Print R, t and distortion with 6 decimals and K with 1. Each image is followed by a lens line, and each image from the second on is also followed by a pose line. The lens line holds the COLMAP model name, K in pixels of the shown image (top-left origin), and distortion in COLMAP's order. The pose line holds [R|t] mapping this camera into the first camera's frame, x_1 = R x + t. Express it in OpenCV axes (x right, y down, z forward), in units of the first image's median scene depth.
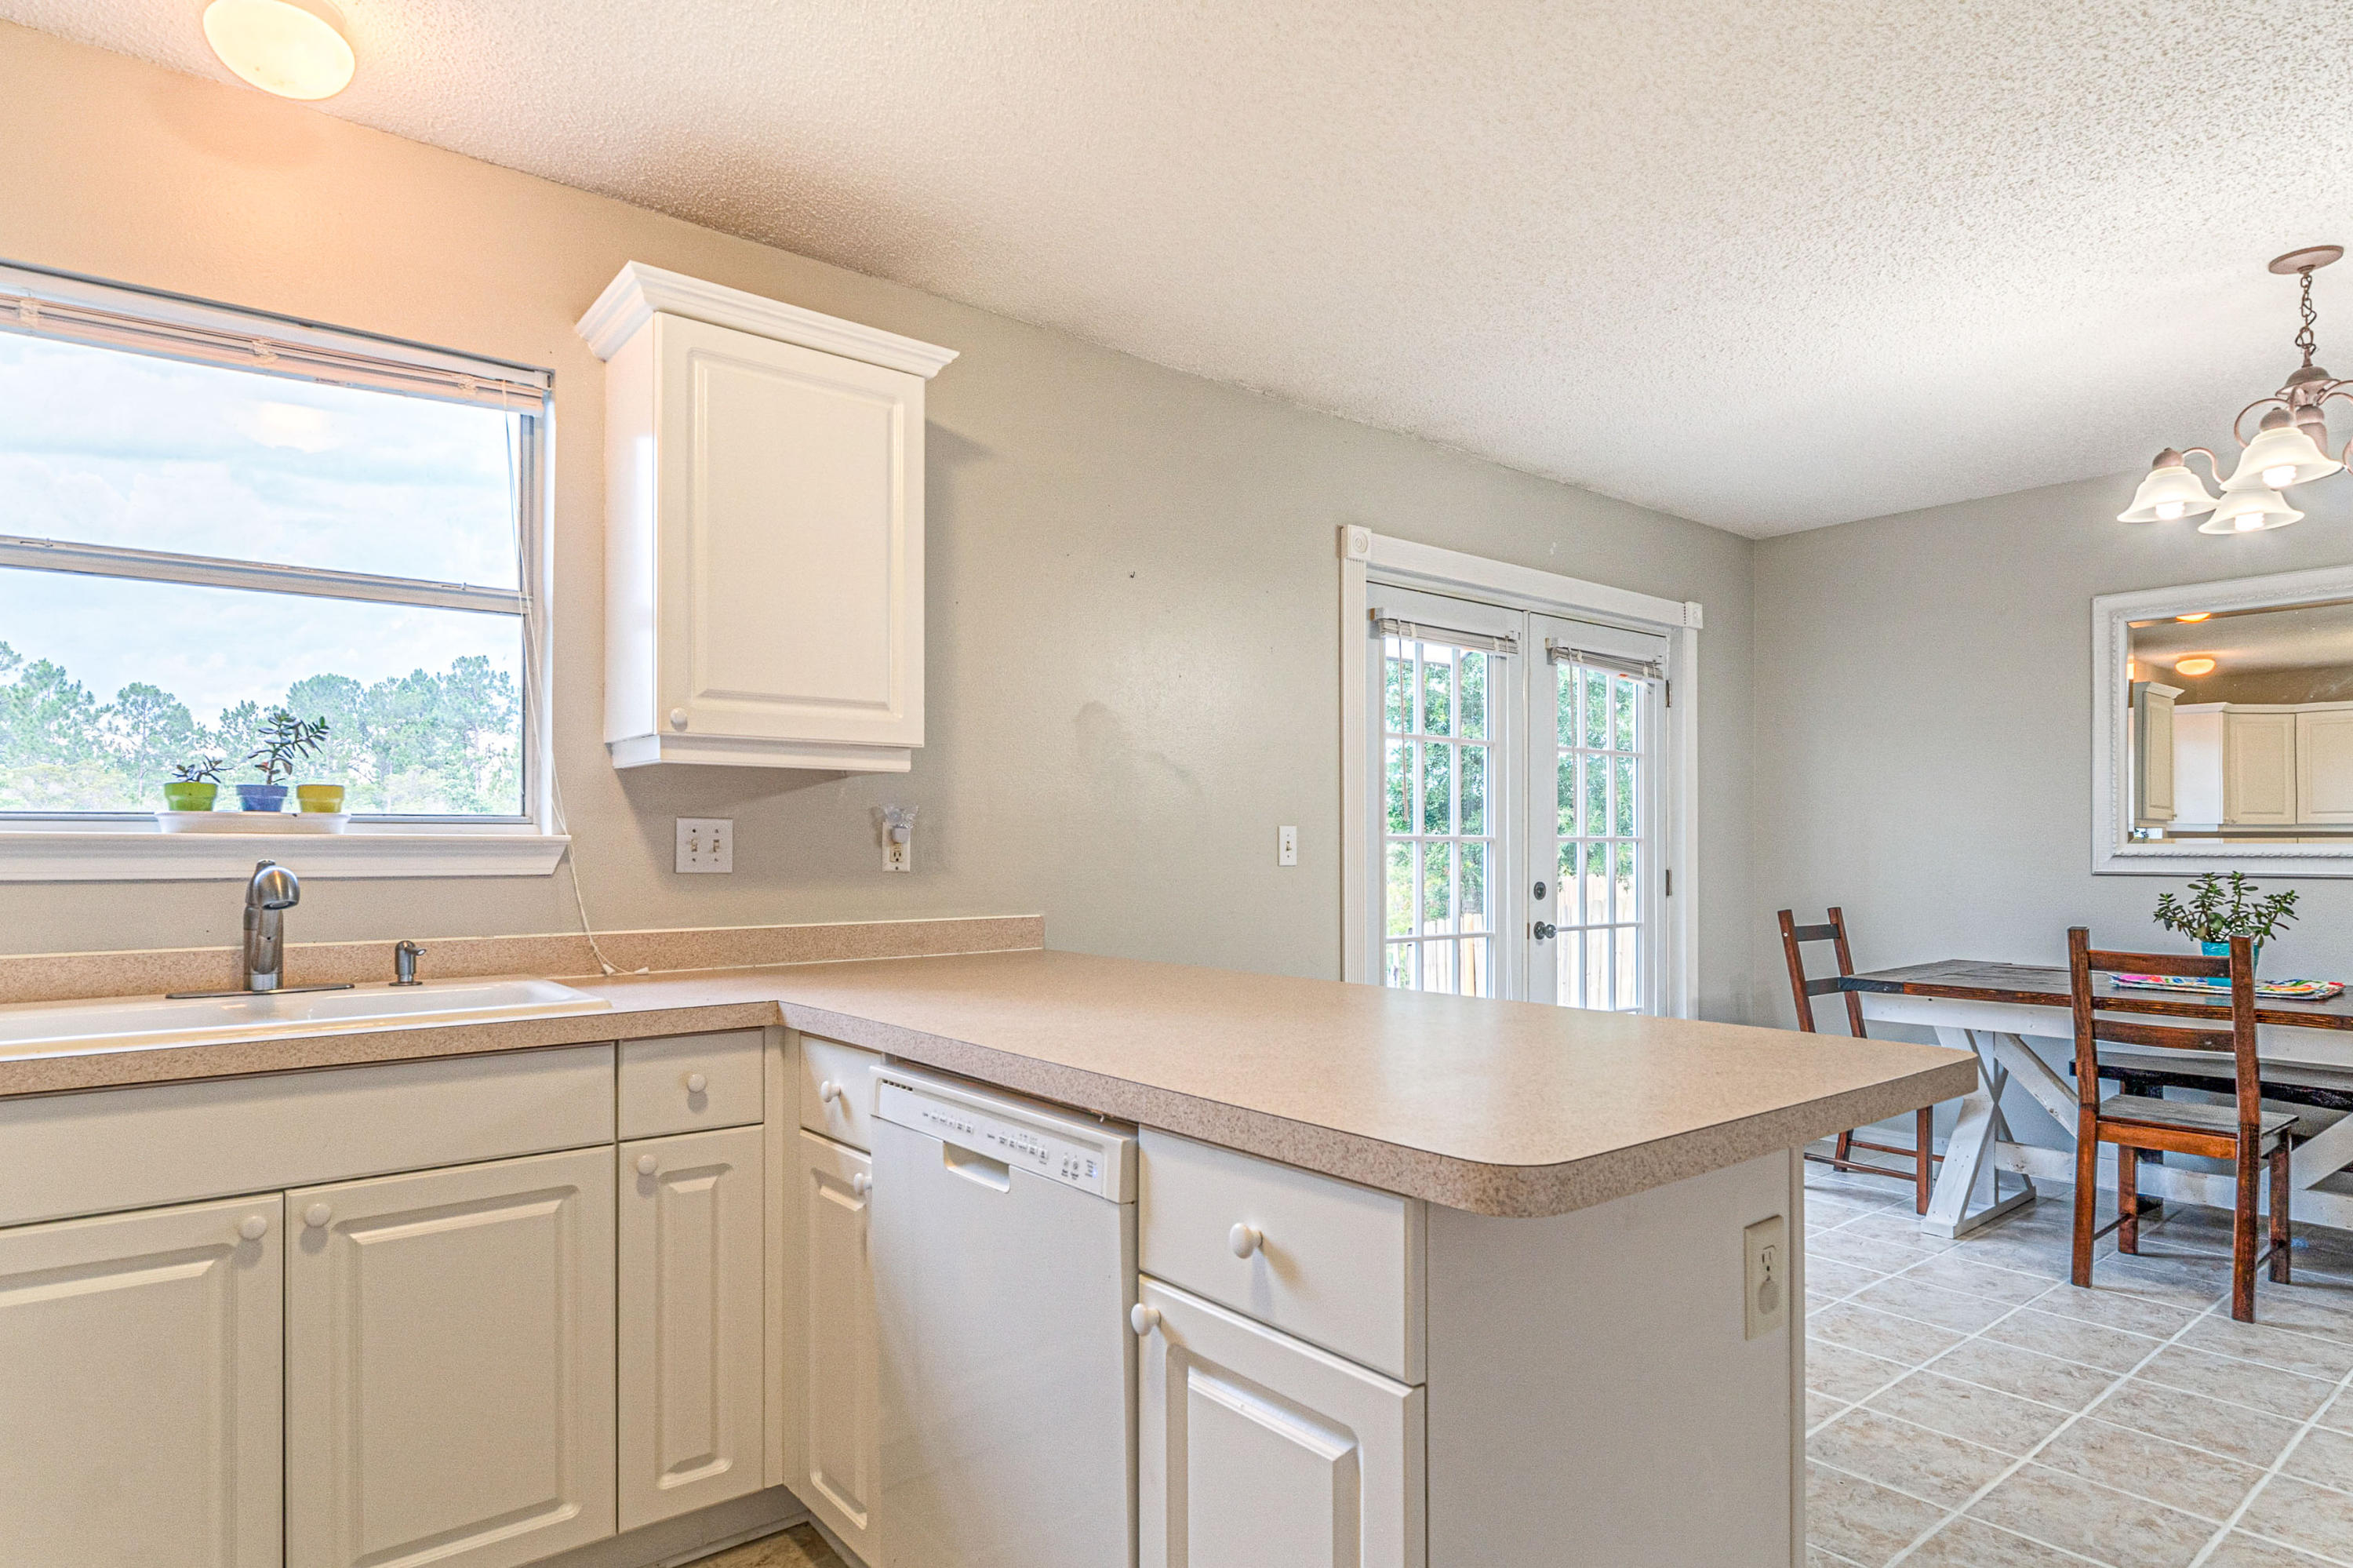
lens RADIAL K [[1287.5, 0, 1176.2], [0, 1287.5, 838.4], [0, 0, 1]] dist [-0.003733, -0.002400]
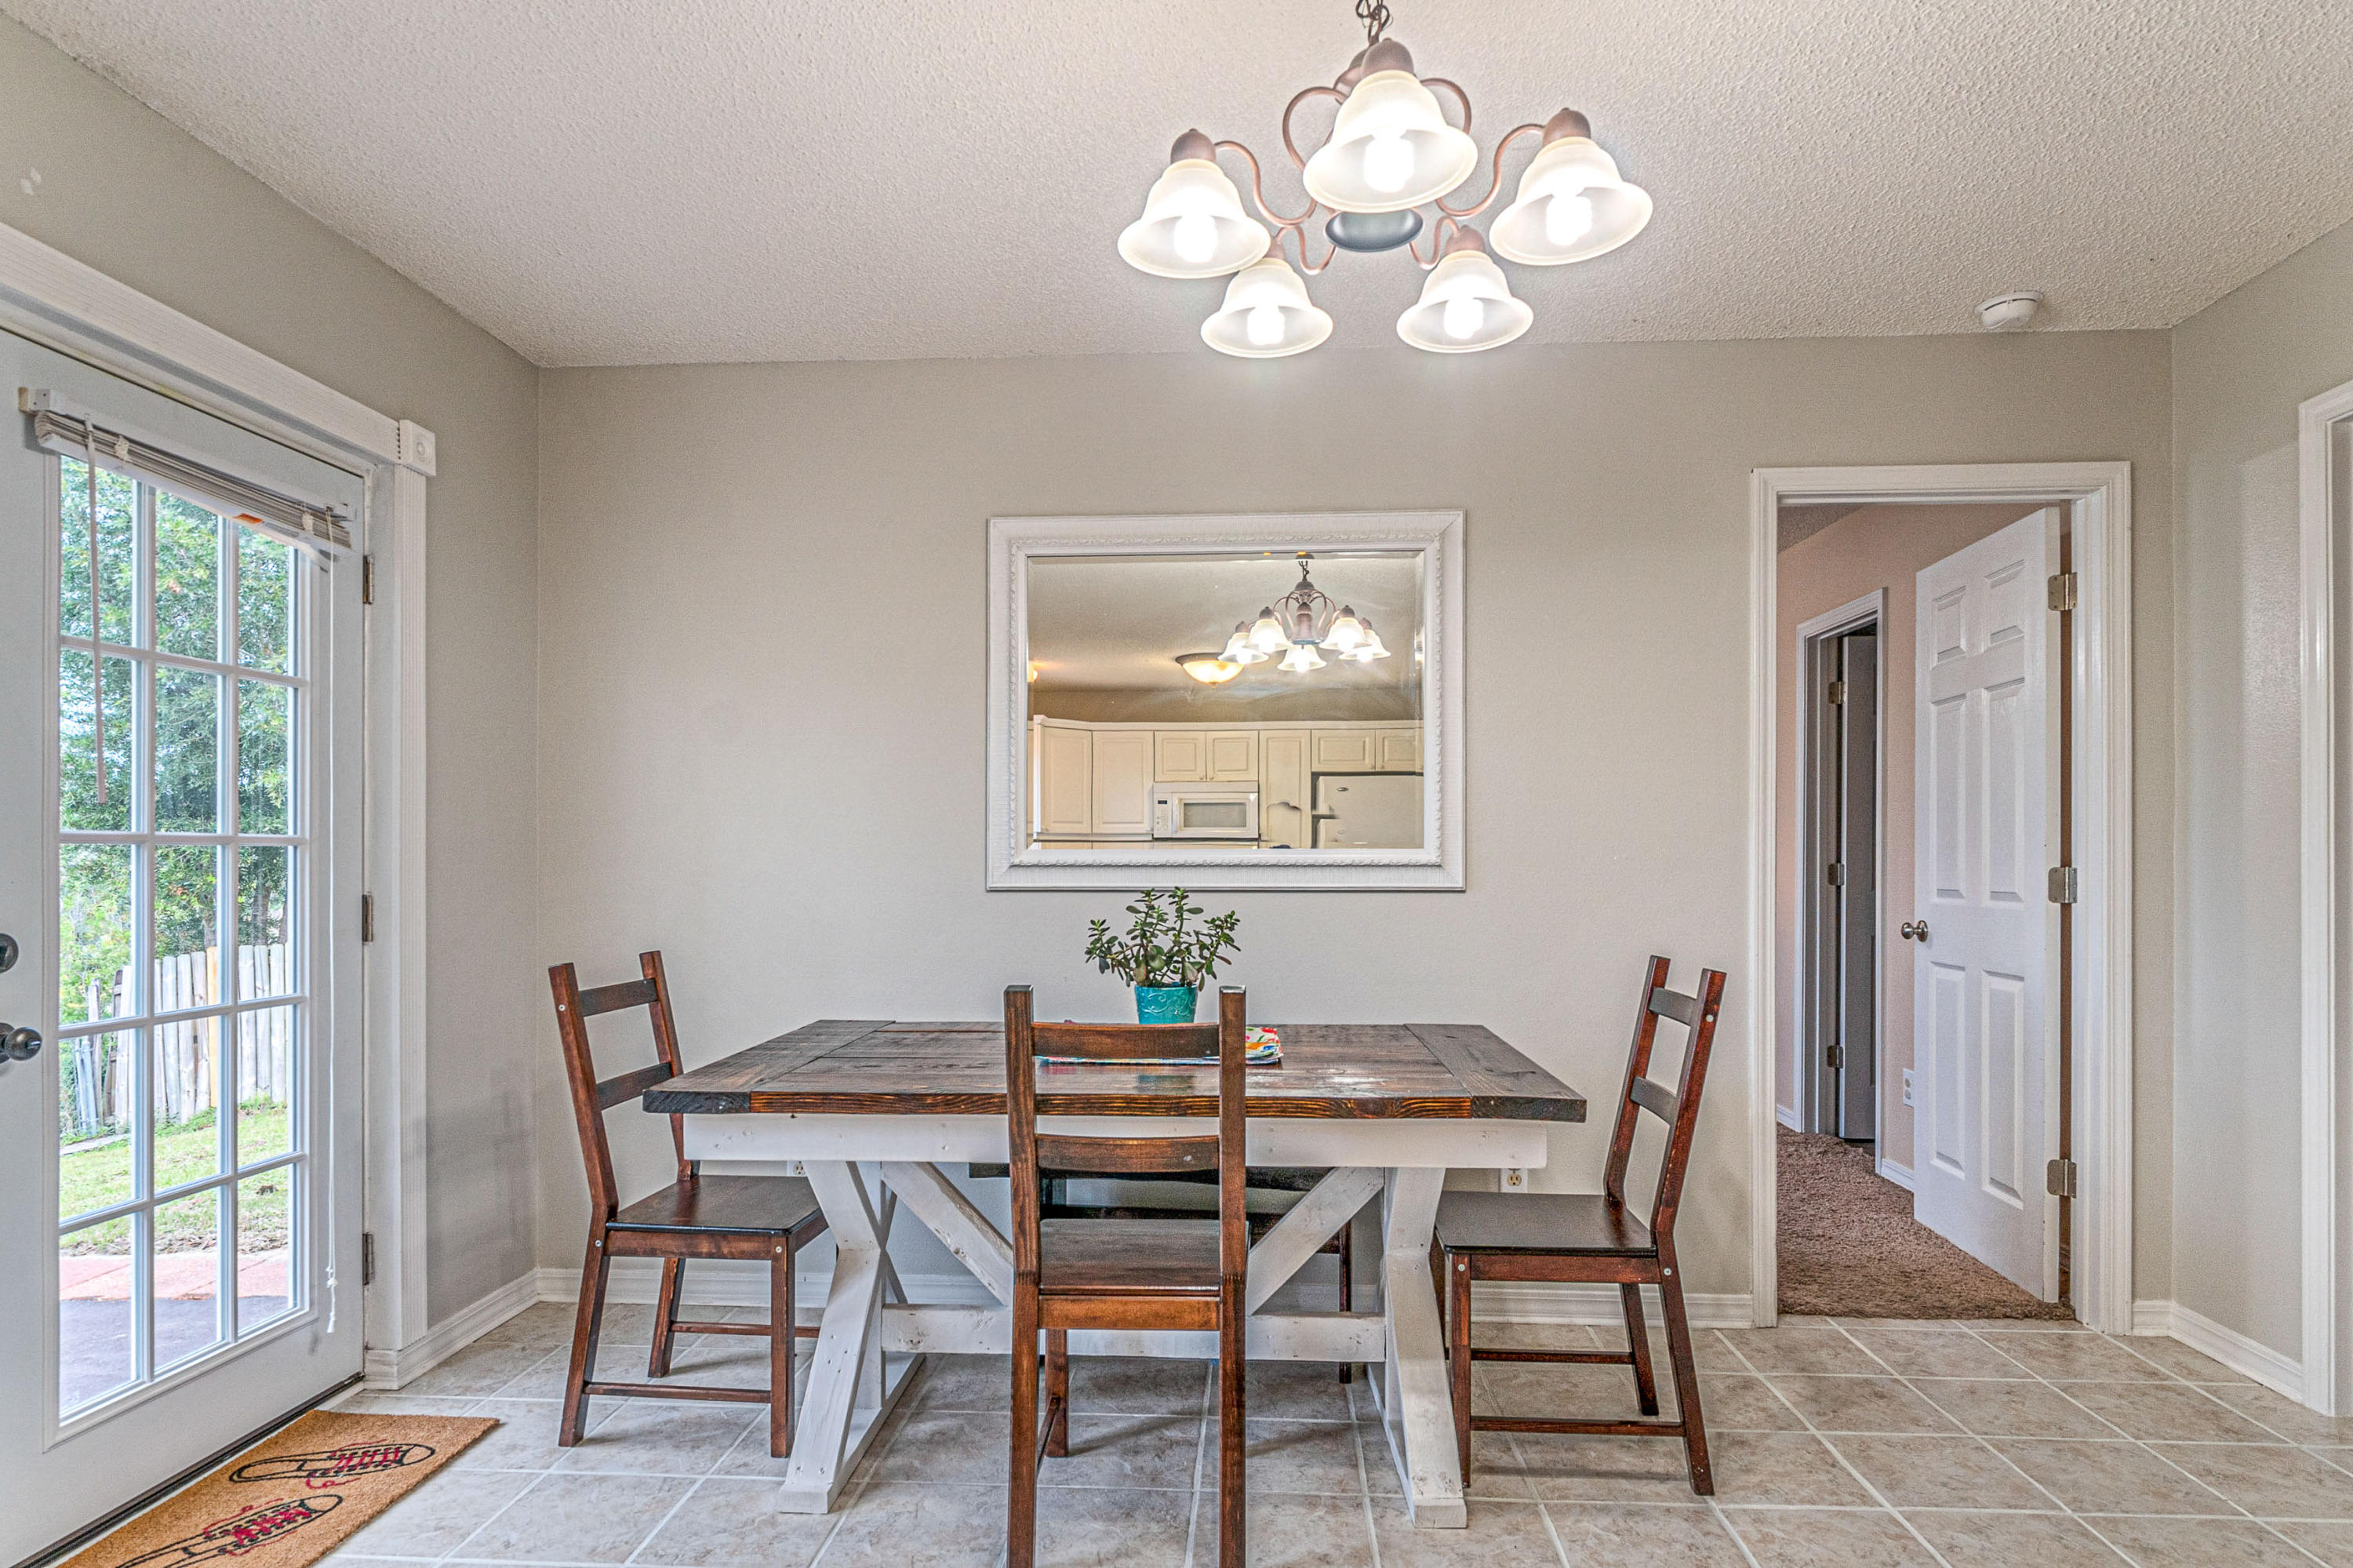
lens RADIAL K [[1283.2, 0, 1180.0], [0, 1283.2, 844.4], [0, 0, 1]] dist [-0.004004, -0.001811]
pose [[0.672512, 0.004857, 0.740070, 0.431673], [-0.002810, 0.999988, -0.004009, 0.007053], [-0.740081, 0.000617, 0.672517, 0.755186]]
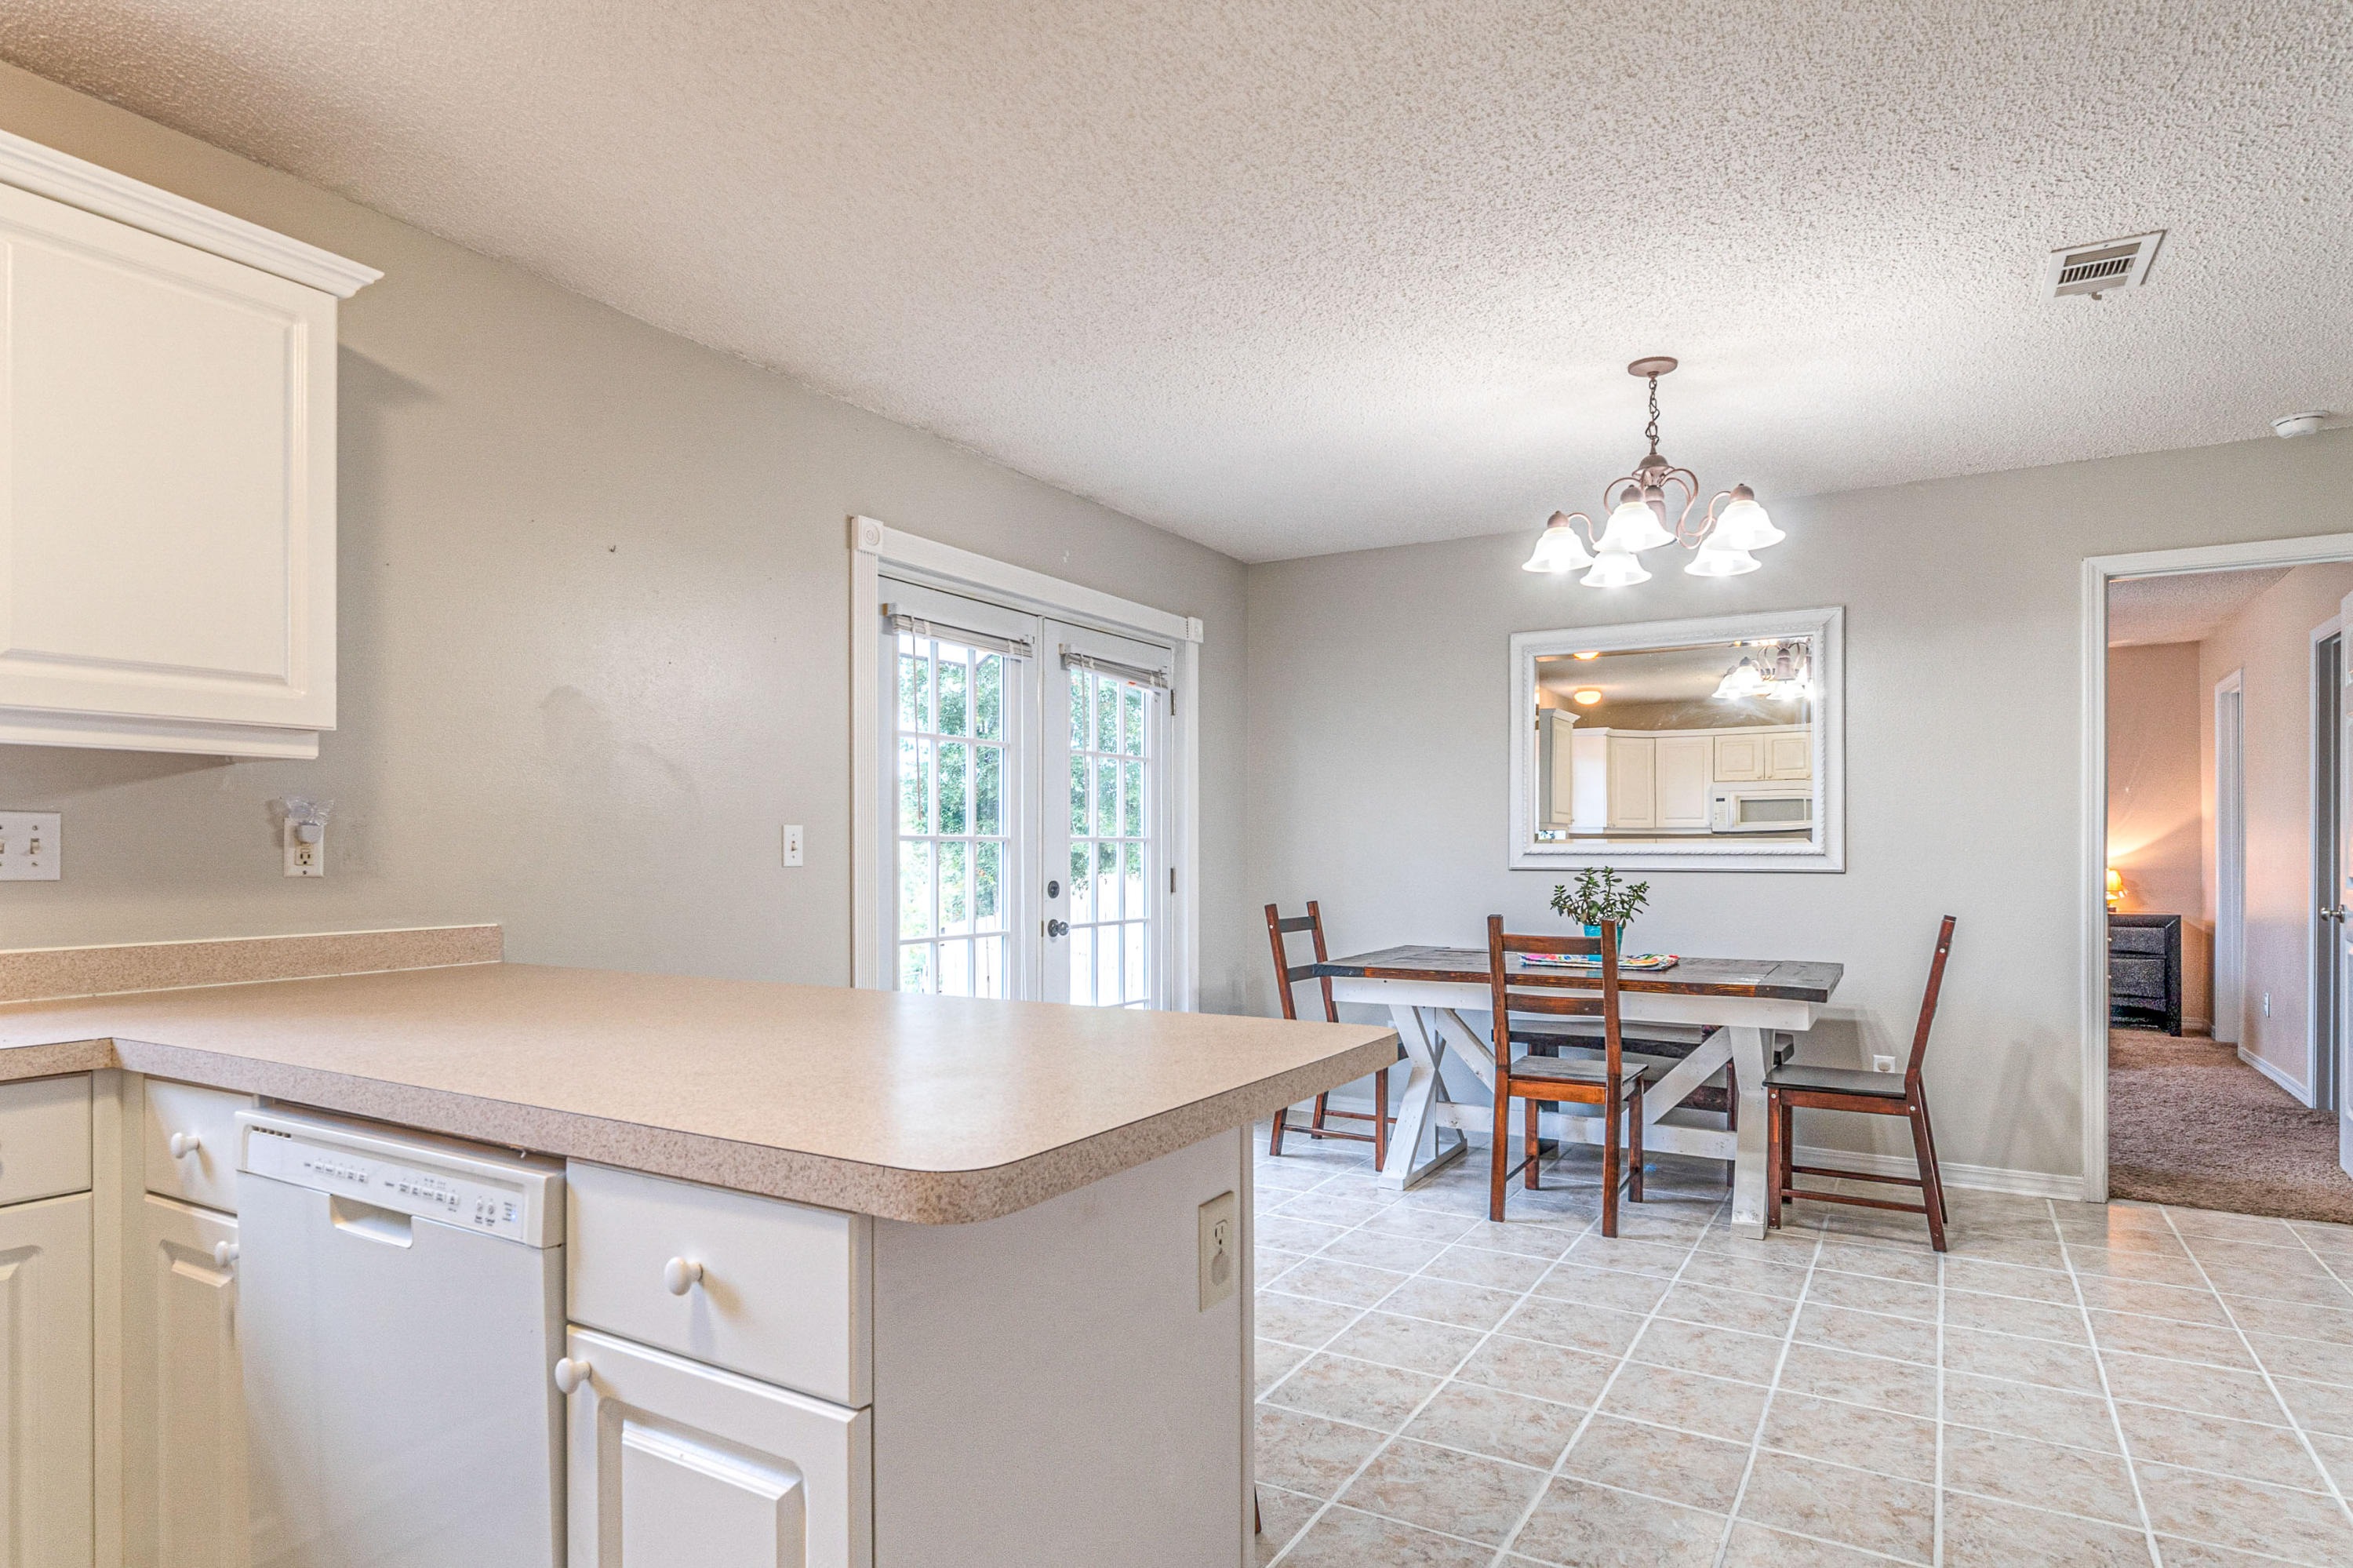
lens RADIAL K [[1283.2, 0, 1180.0], [0, 1283.2, 844.4], [0, 0, 1]] dist [-0.004004, -0.001811]
pose [[0.936159, -0.000337, 0.351576, 0.031797], [-0.001301, 0.999989, 0.004423, 0.000151], [-0.351574, -0.004598, 0.936149, 0.010260]]
